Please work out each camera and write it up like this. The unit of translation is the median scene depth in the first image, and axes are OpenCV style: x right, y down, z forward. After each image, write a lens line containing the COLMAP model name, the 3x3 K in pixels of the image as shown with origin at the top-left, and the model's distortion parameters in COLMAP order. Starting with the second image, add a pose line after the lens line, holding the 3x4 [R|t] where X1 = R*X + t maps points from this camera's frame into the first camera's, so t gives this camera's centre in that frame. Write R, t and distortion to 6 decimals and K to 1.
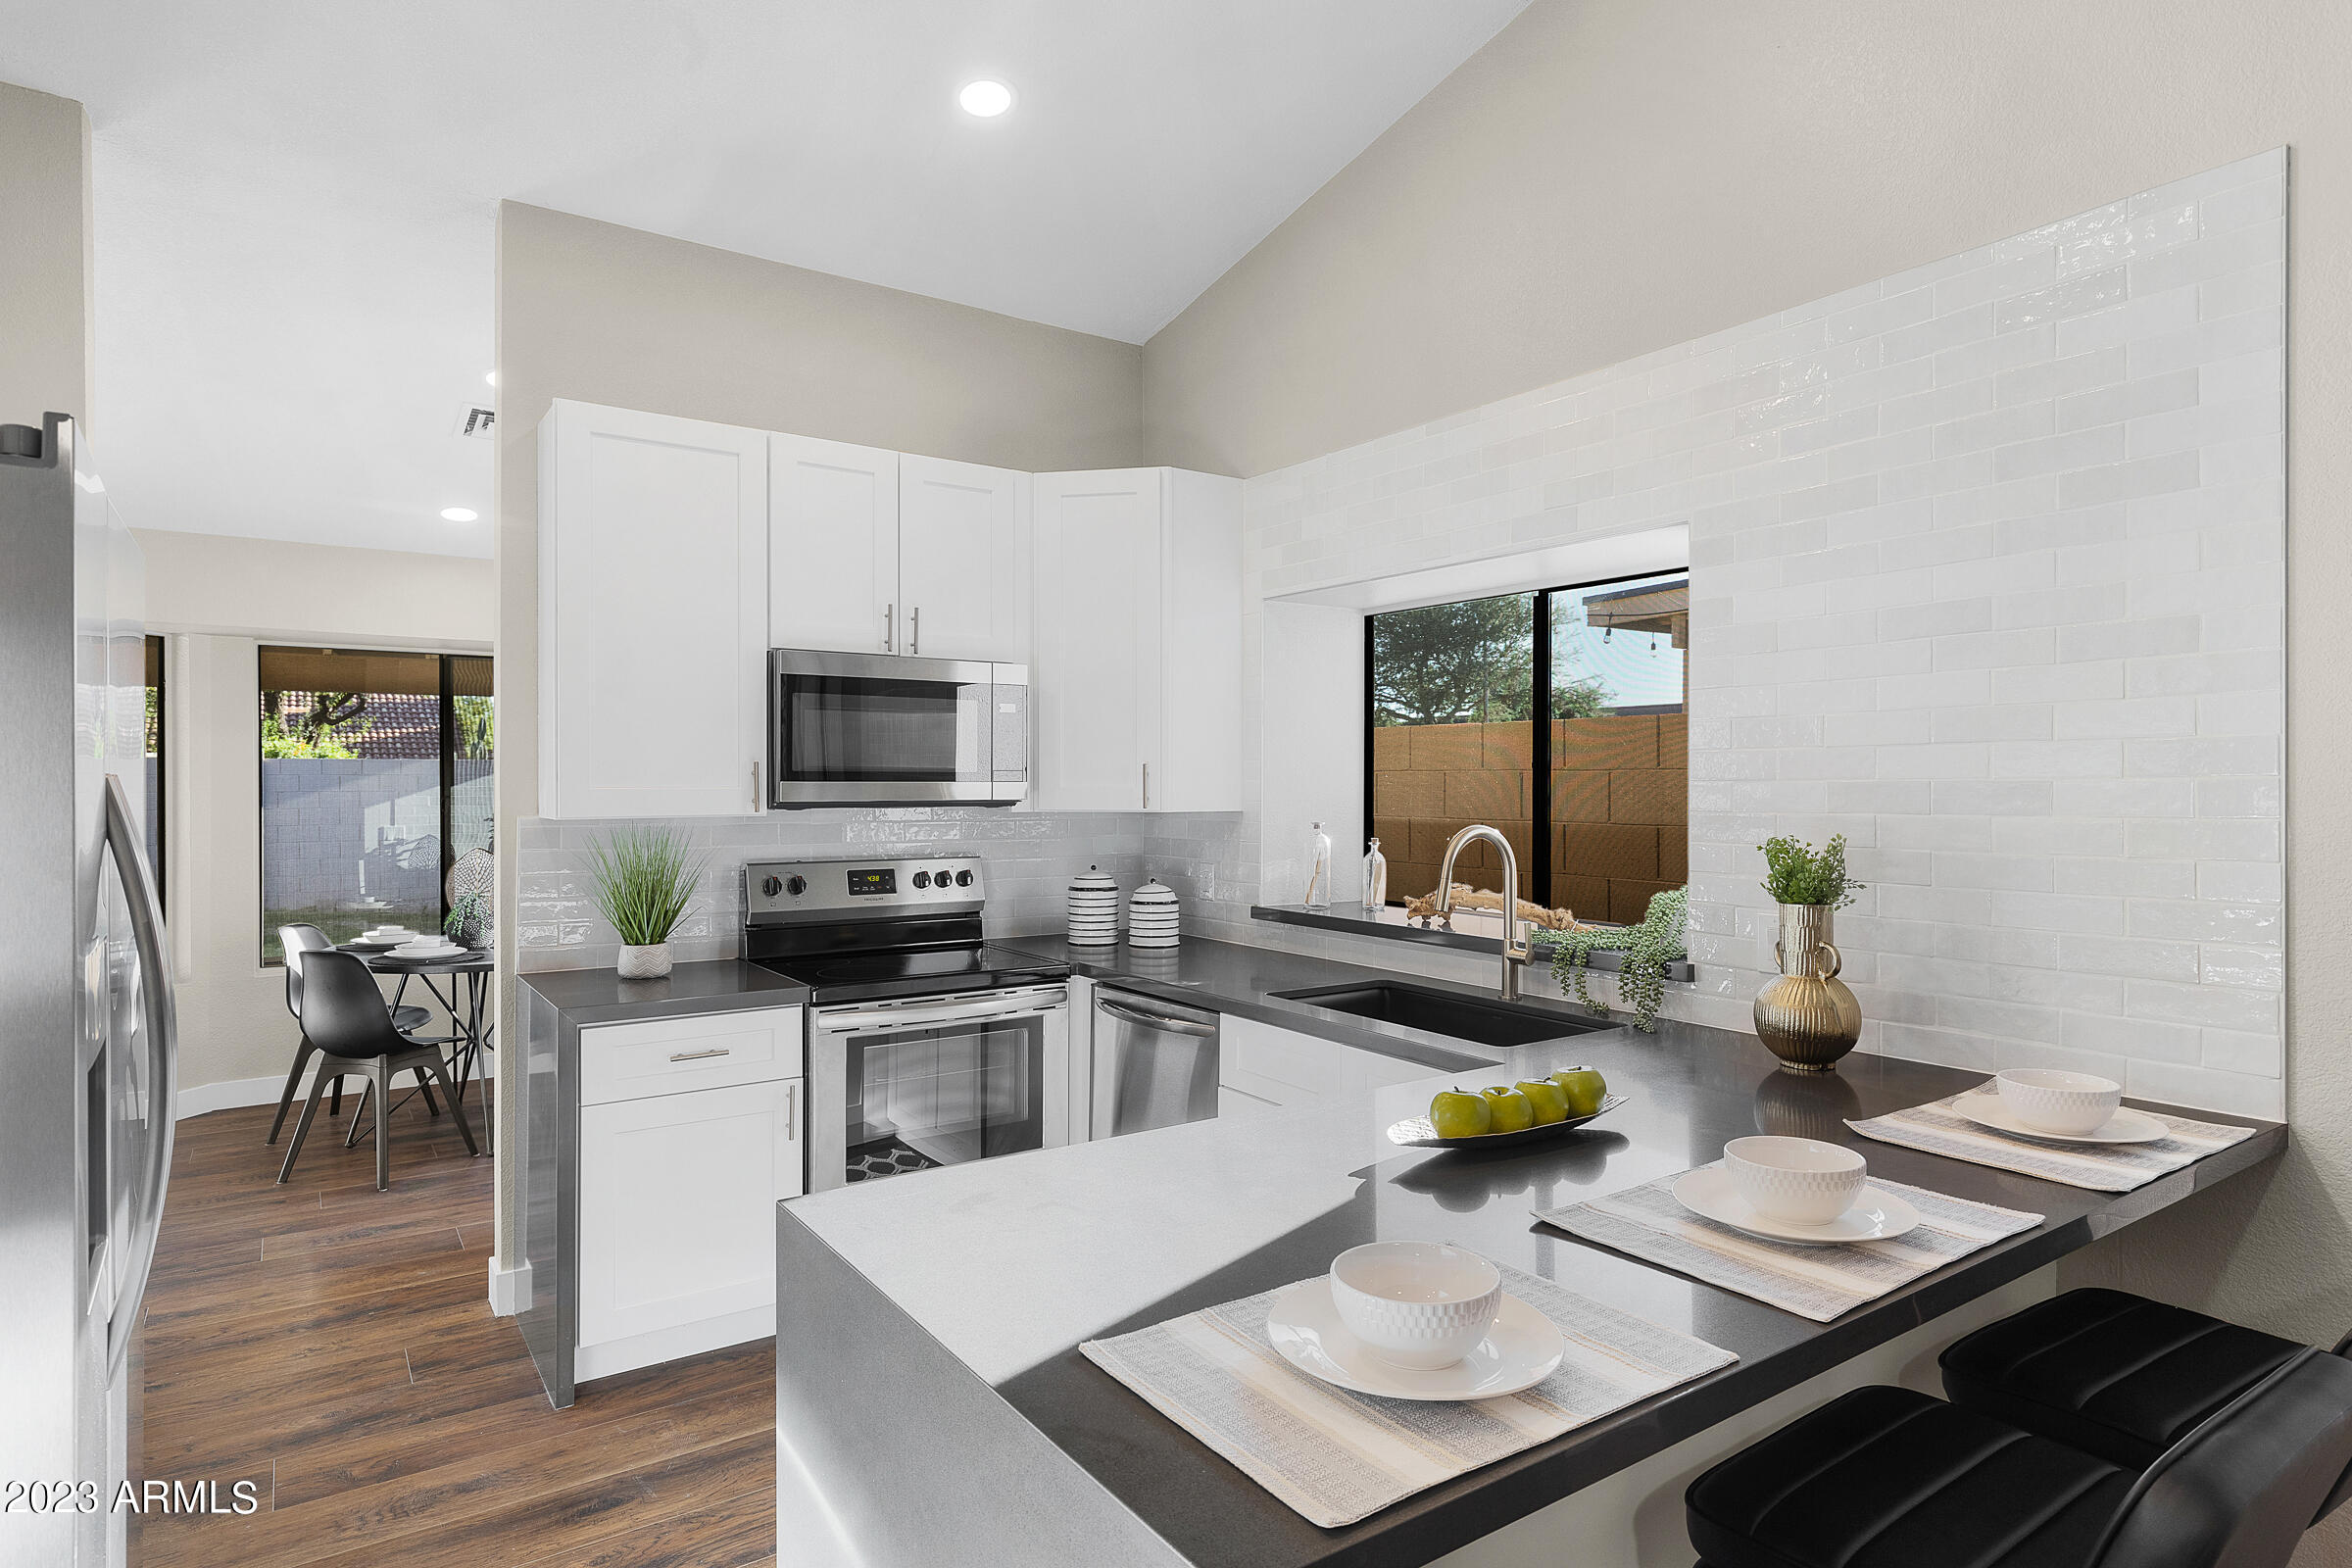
lens RADIAL K [[1294.6, 0, 1212.9], [0, 1294.6, 771.4], [0, 0, 1]] dist [0.006140, 0.001159]
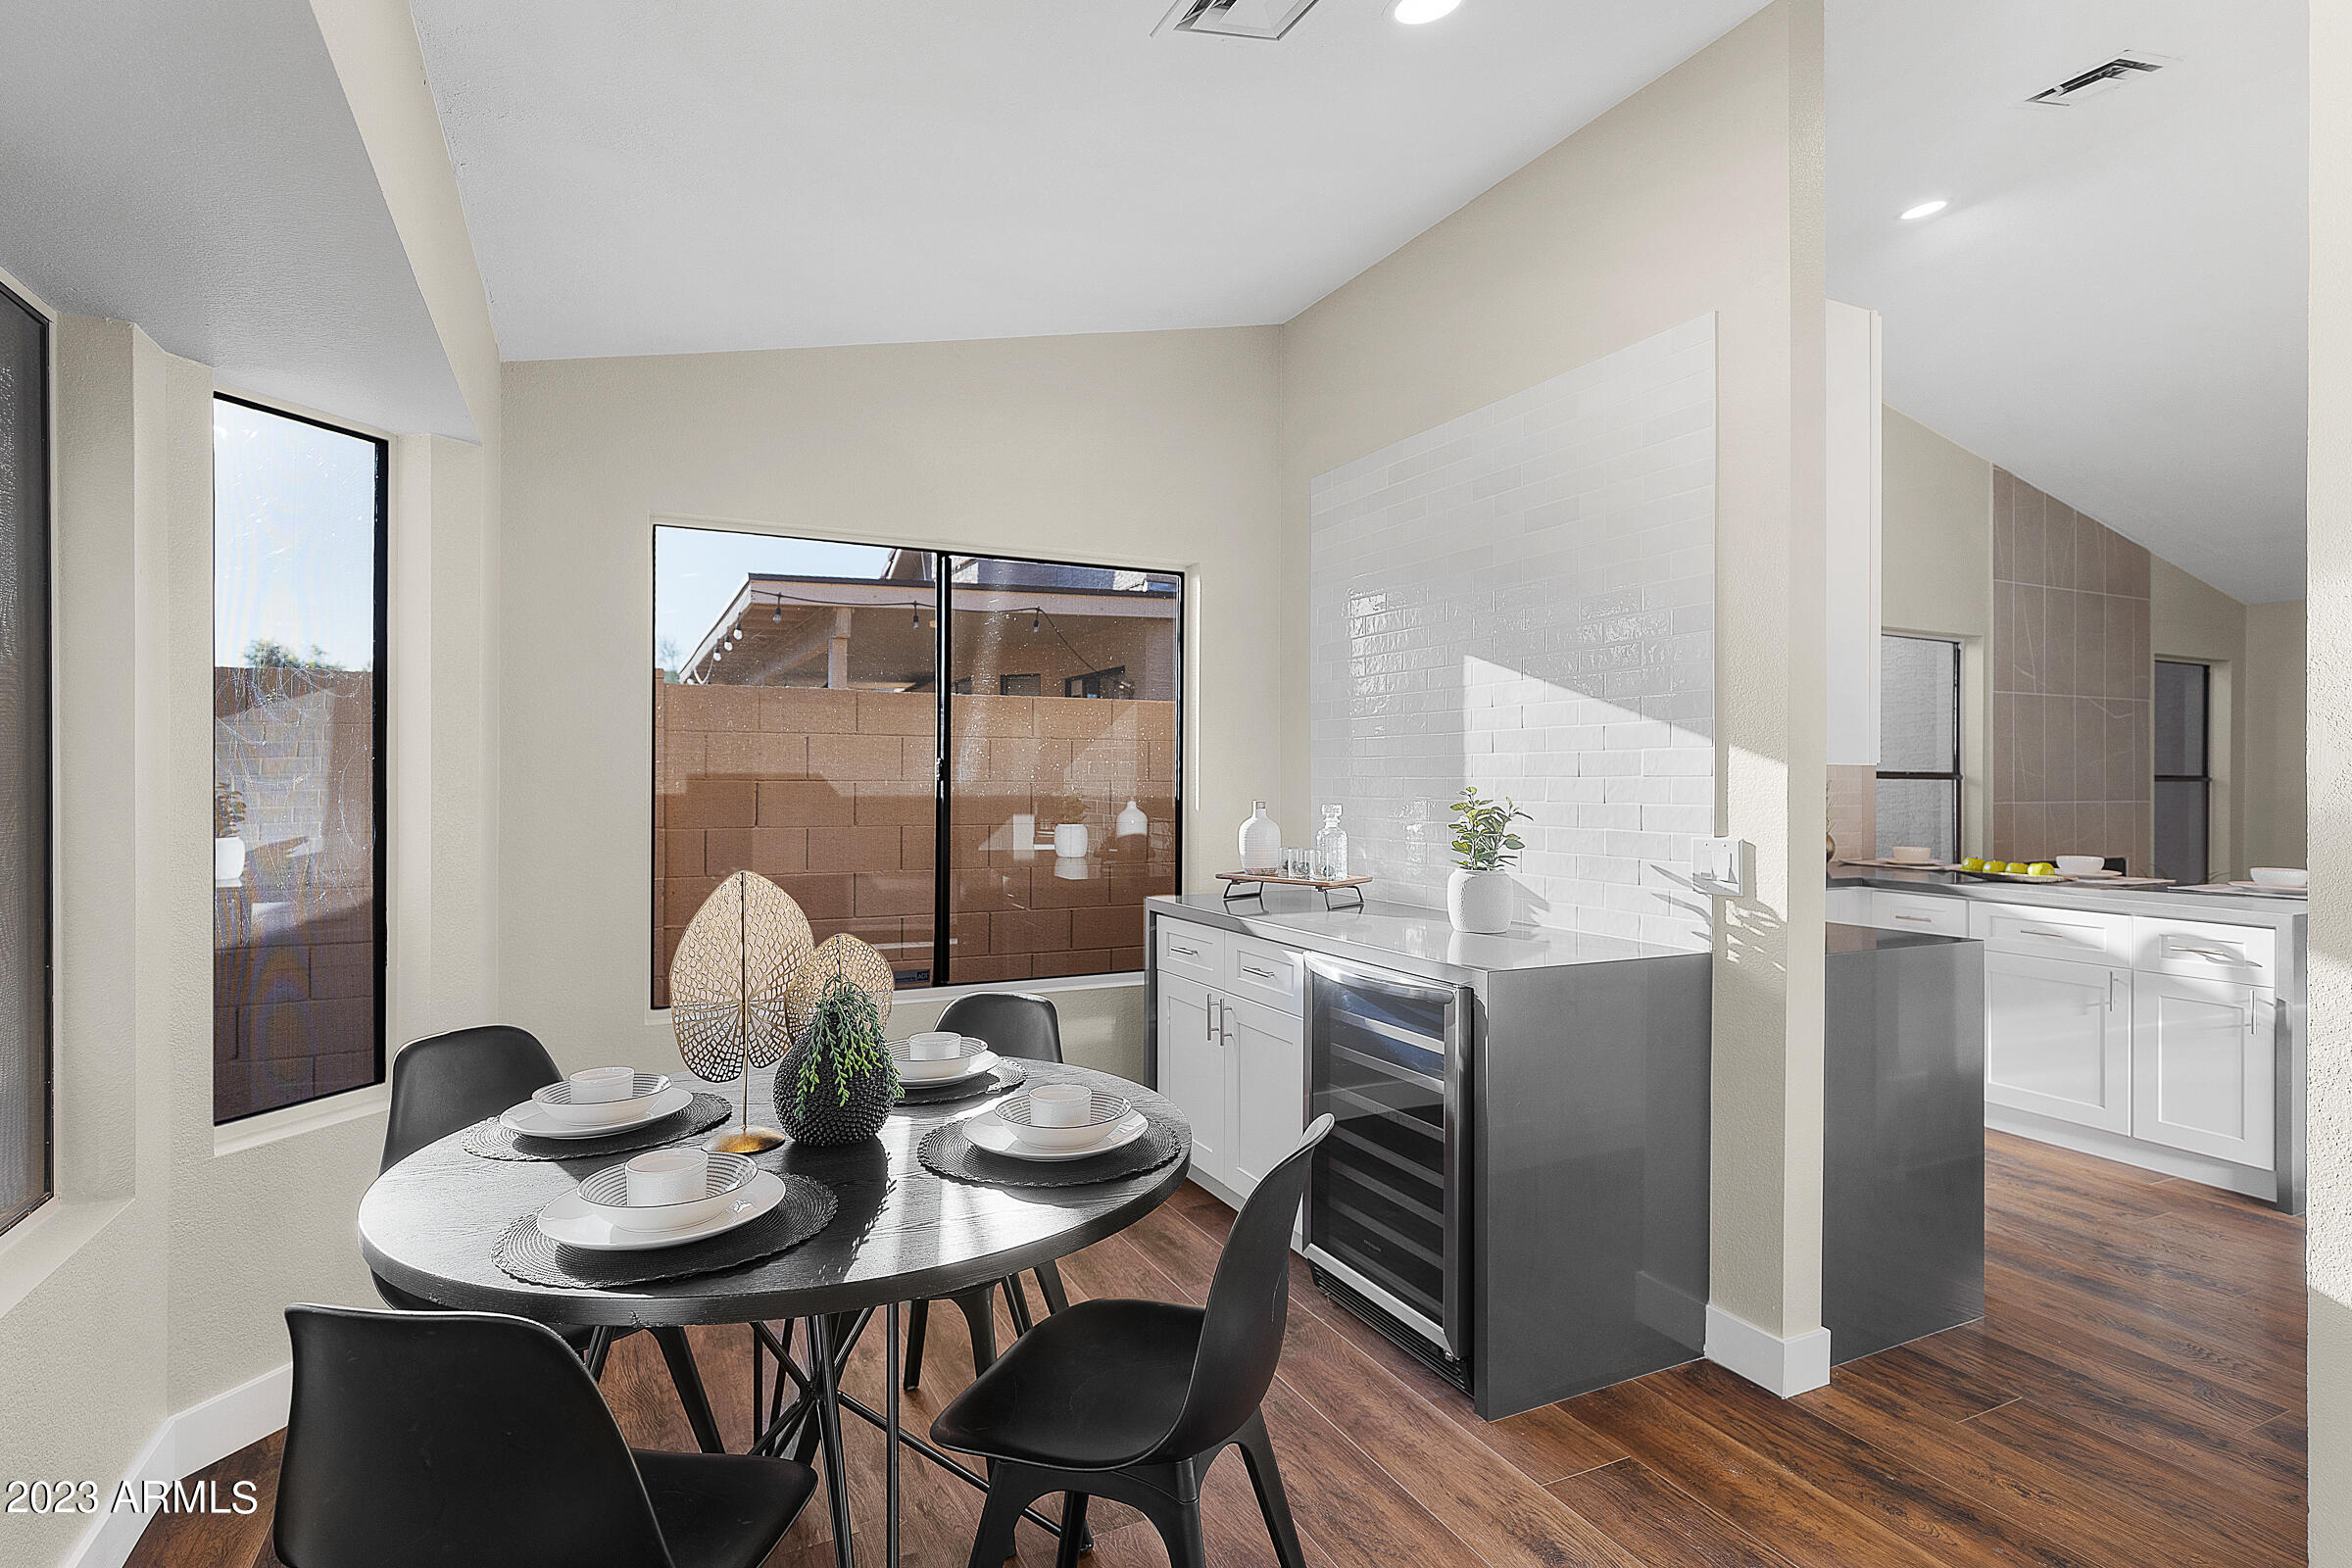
lens RADIAL K [[1155.2, 0, 1171.5], [0, 1155.2, 779.7], [0, 0, 1]] dist [0.004051, 0.001296]
pose [[0.164010, -0.002727, 0.986455, -1.387412], [-0.009111, 0.999949, 0.004279, 0.047658], [-0.986417, -0.009690, 0.163977, 1.346250]]
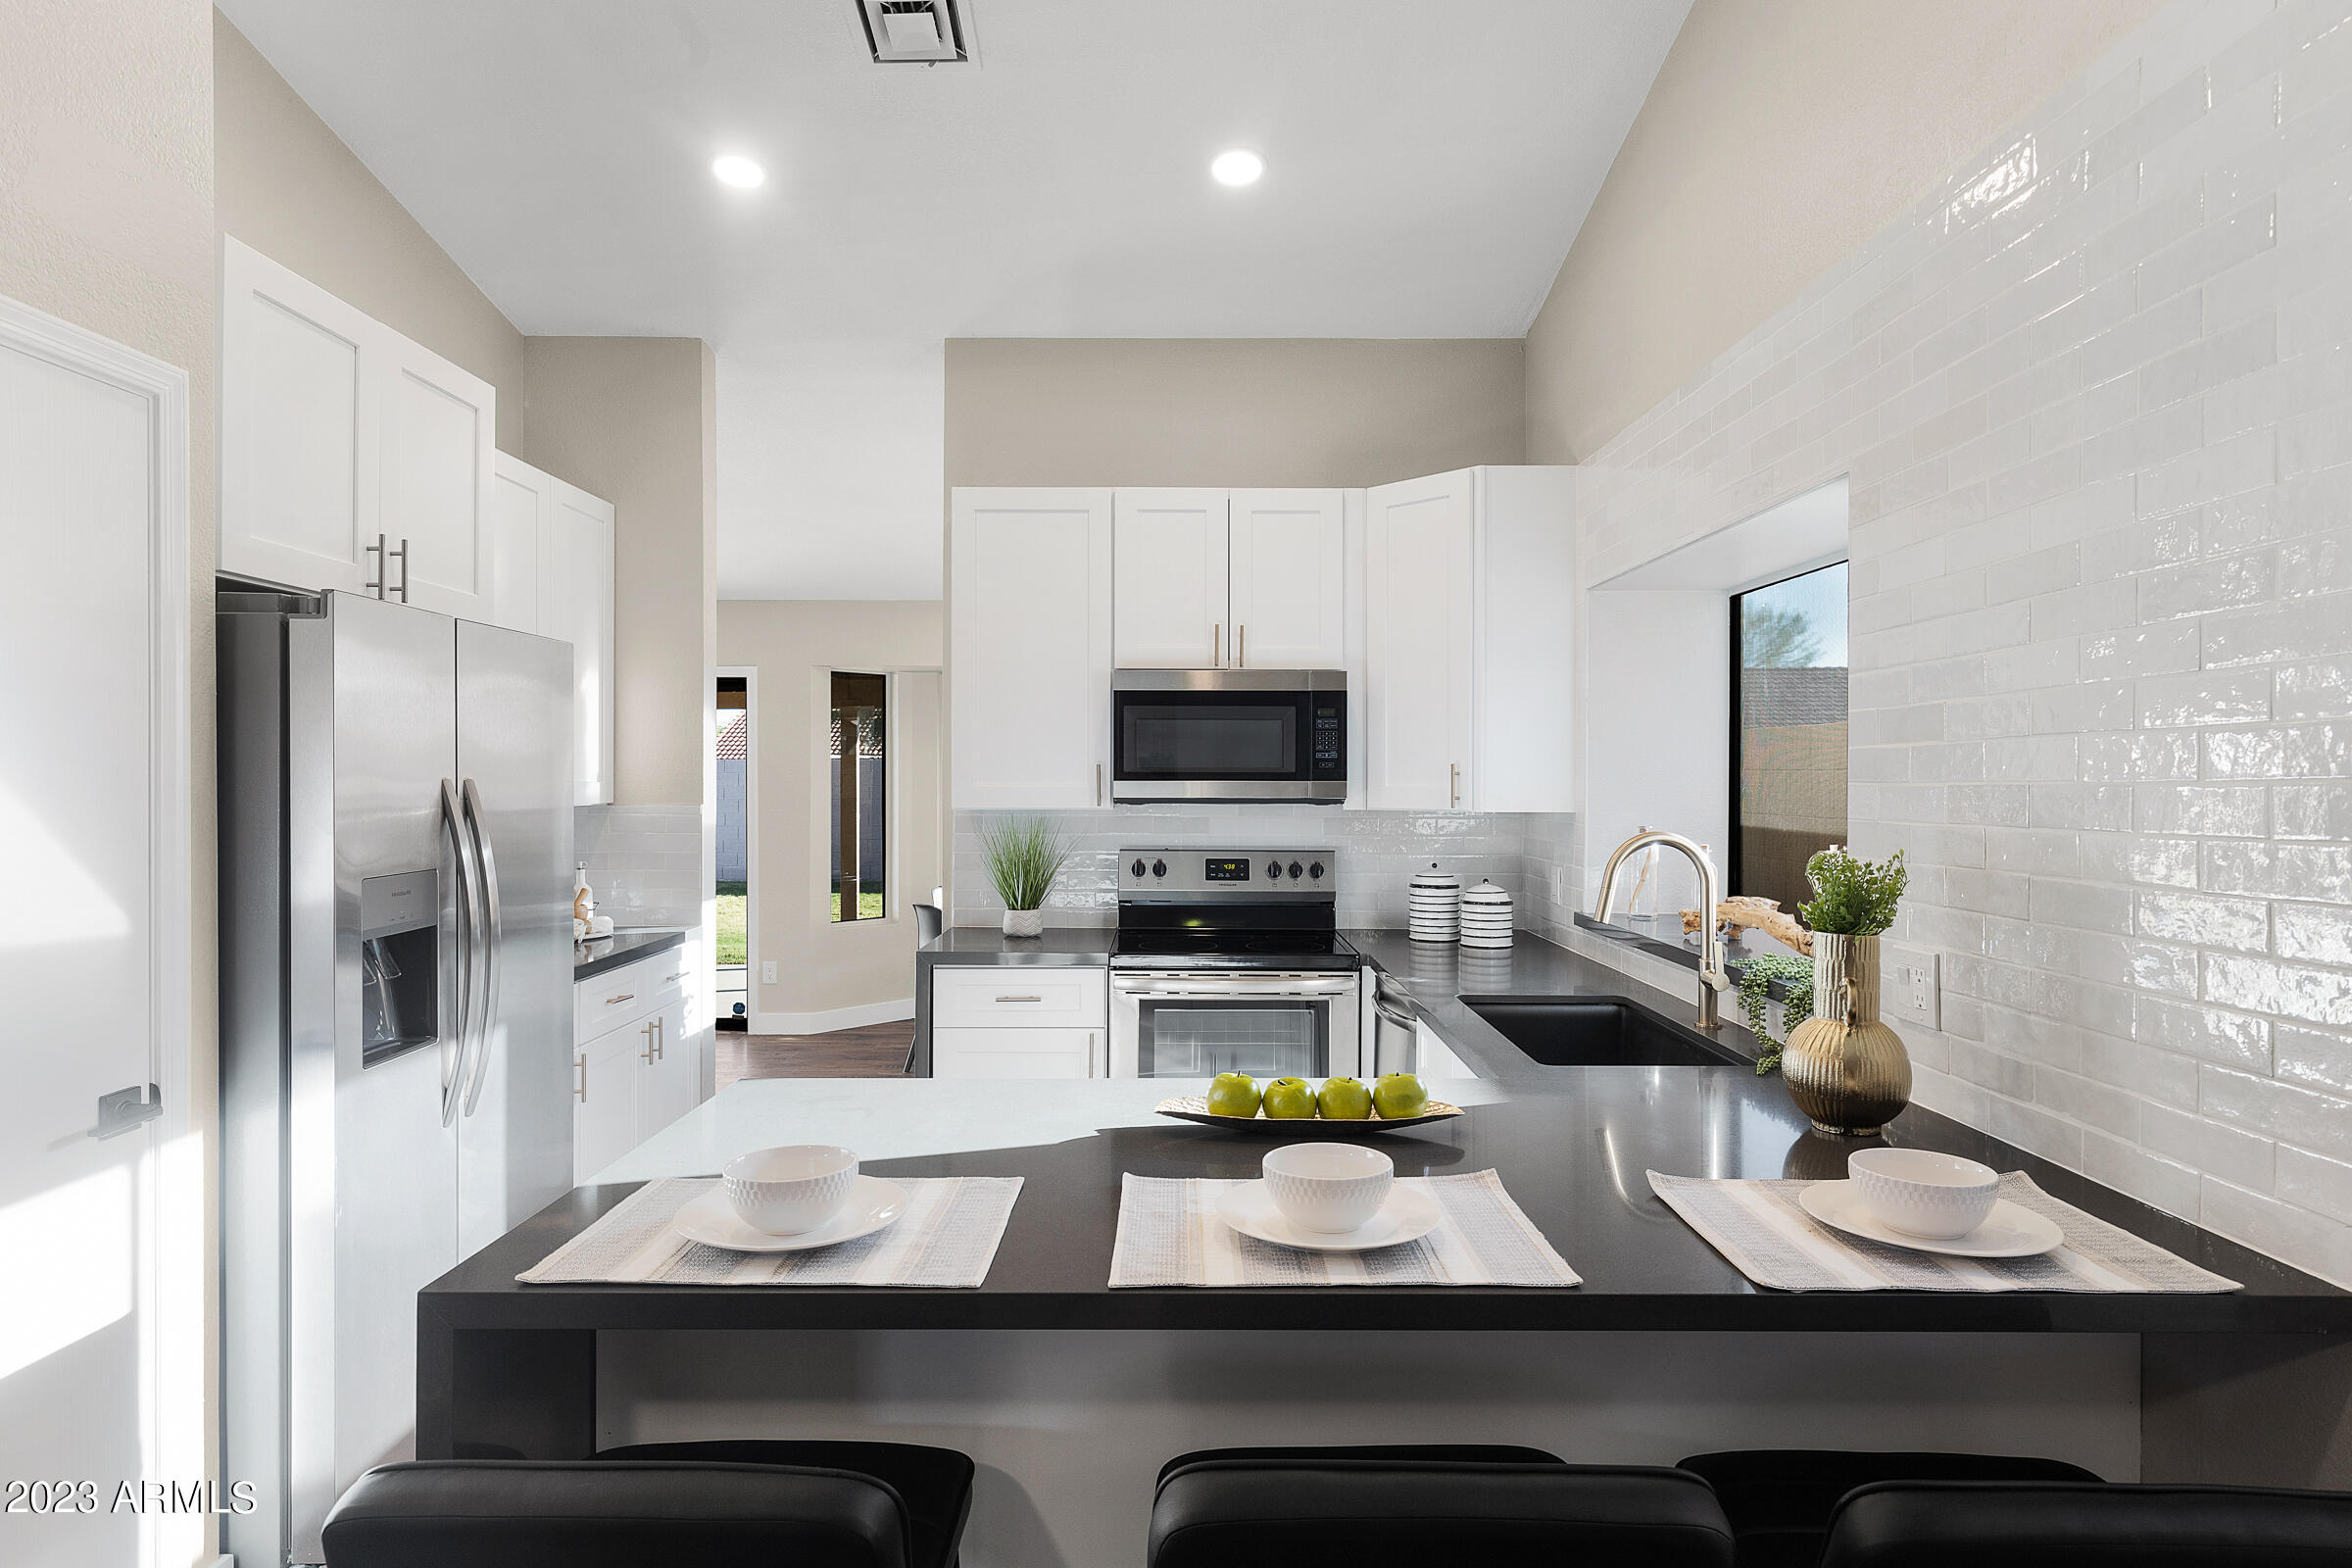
lens RADIAL K [[1295.1, 0, 1172.7], [0, 1295.1, 786.8], [0, 0, 1]] dist [0.003599, 0.000697]
pose [[0.815006, 0.004641, -0.579434, 0.377955], [0.002606, 0.999928, 0.011674, -0.000283], [0.579447, -0.011024, 0.814935, 0.055173]]
